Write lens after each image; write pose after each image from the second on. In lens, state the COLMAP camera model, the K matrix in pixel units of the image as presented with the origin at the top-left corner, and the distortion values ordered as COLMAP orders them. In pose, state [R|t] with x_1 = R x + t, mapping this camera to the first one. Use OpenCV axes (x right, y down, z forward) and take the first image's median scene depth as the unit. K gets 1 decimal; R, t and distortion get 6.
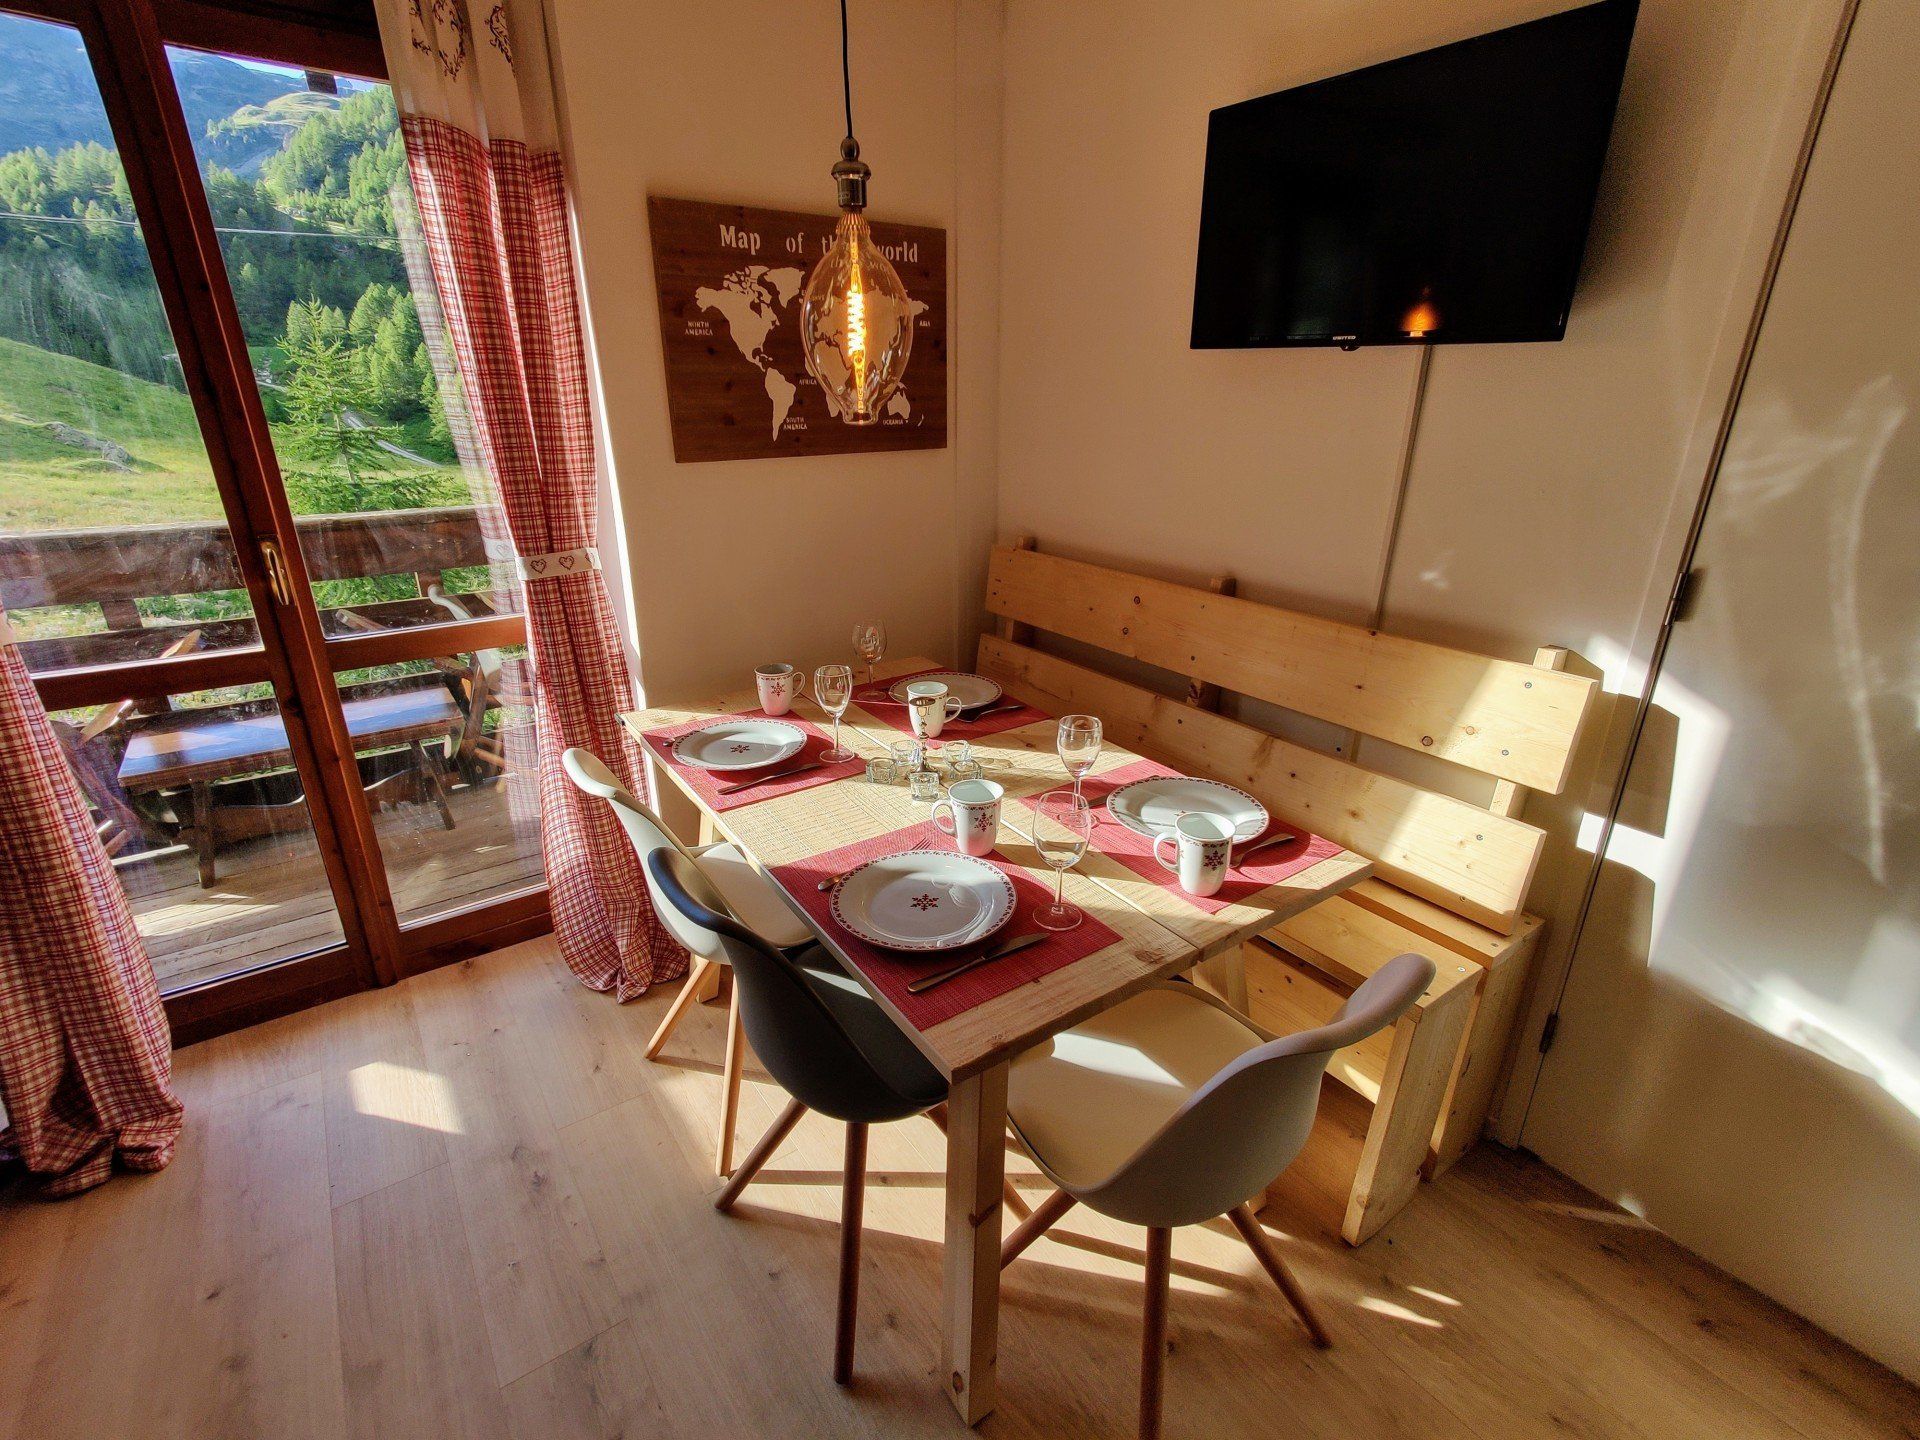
lens RADIAL K [[900.4, 0, 960.8], [0, 900.4, 730.5], [0, 0, 1]] dist [-0.012252, 0.015771]
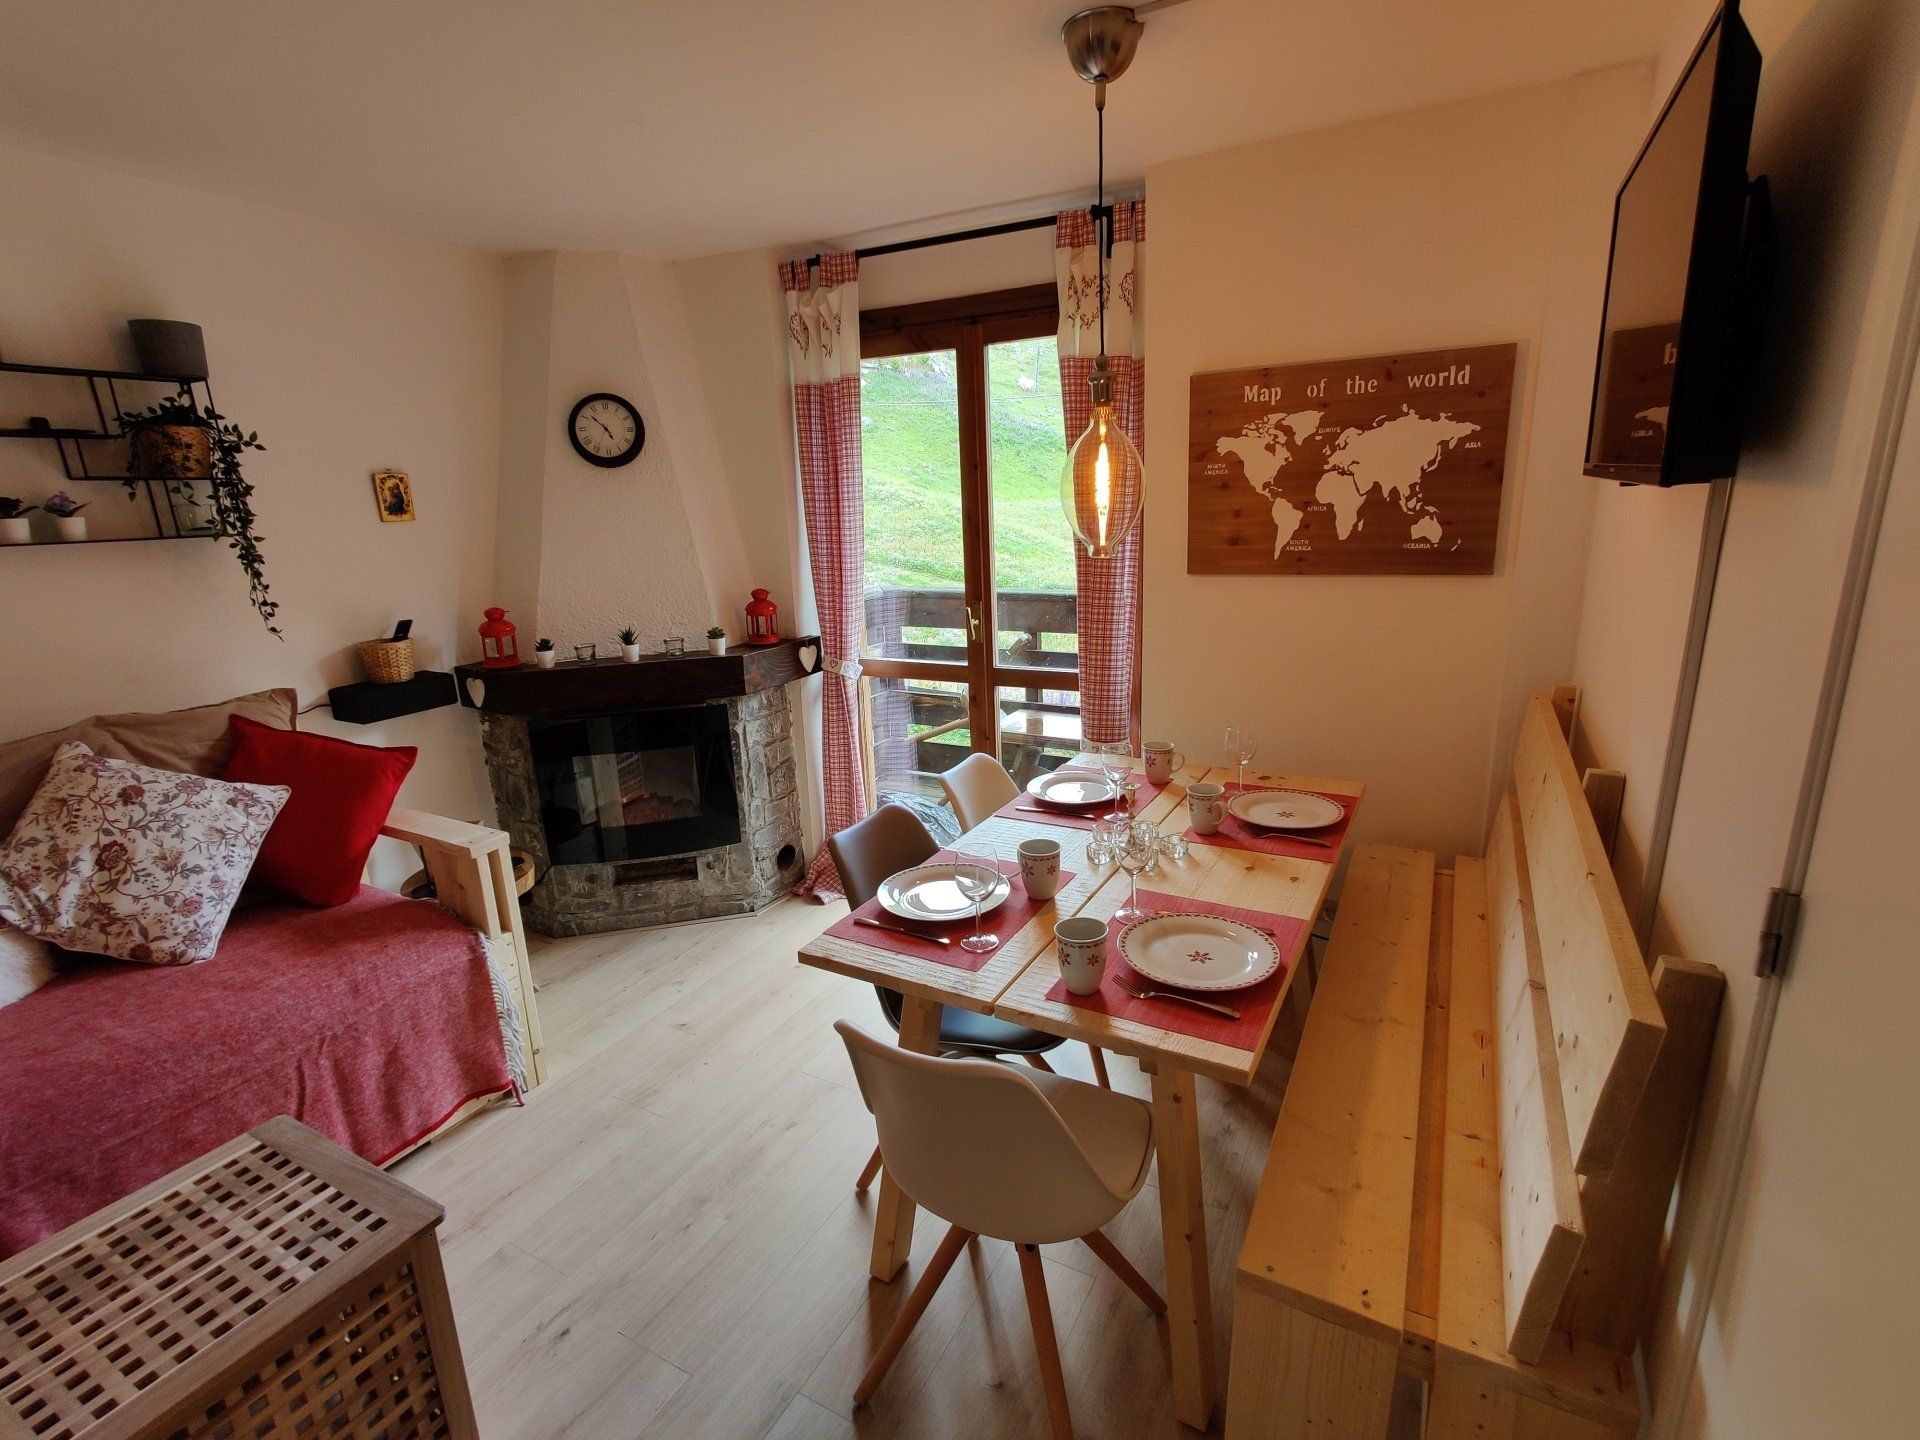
lens RADIAL K [[900.4, 0, 960.8], [0, 900.4, 730.5], [0, 0, 1]] dist [-0.012252, 0.015771]
pose [[0.430282, 0.213435, -0.877099, 0.708365], [-0.287375, 0.953481, 0.091043, -0.115665], [0.855729, 0.212882, 0.471602, 0.190553]]
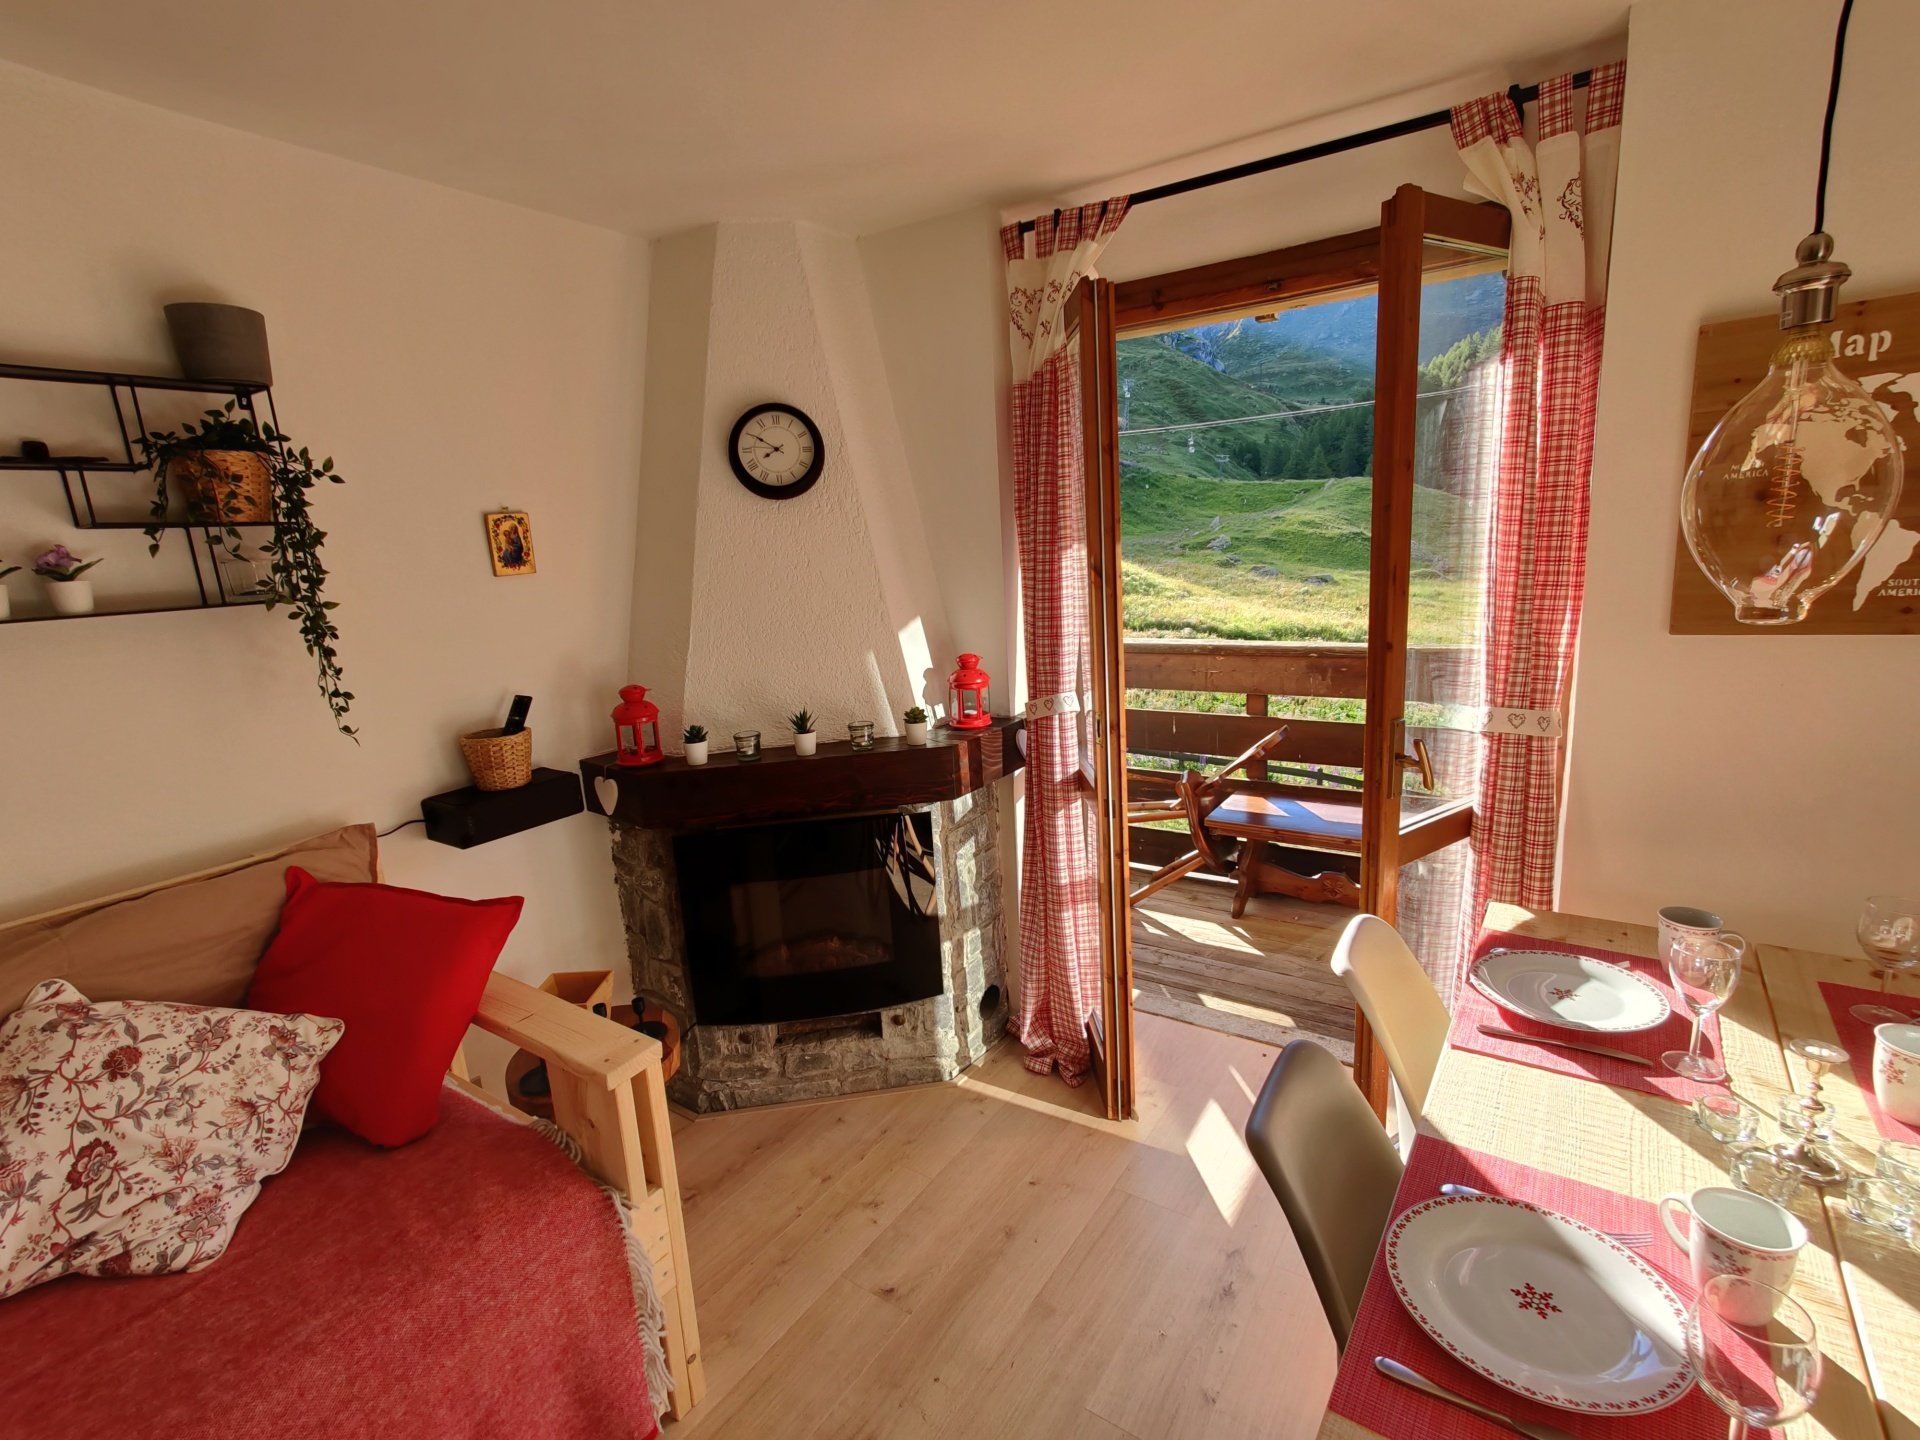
lens RADIAL K [[900.4, 0, 960.8], [0, 900.4, 730.5], [0, 0, 1]] dist [-0.012252, 0.015771]
pose [[0.340940, 0.175652, -0.923529, 0.233922], [-0.279144, 0.956997, 0.078966, -0.102656], [0.897685, 0.230876, 0.375310, 0.148581]]
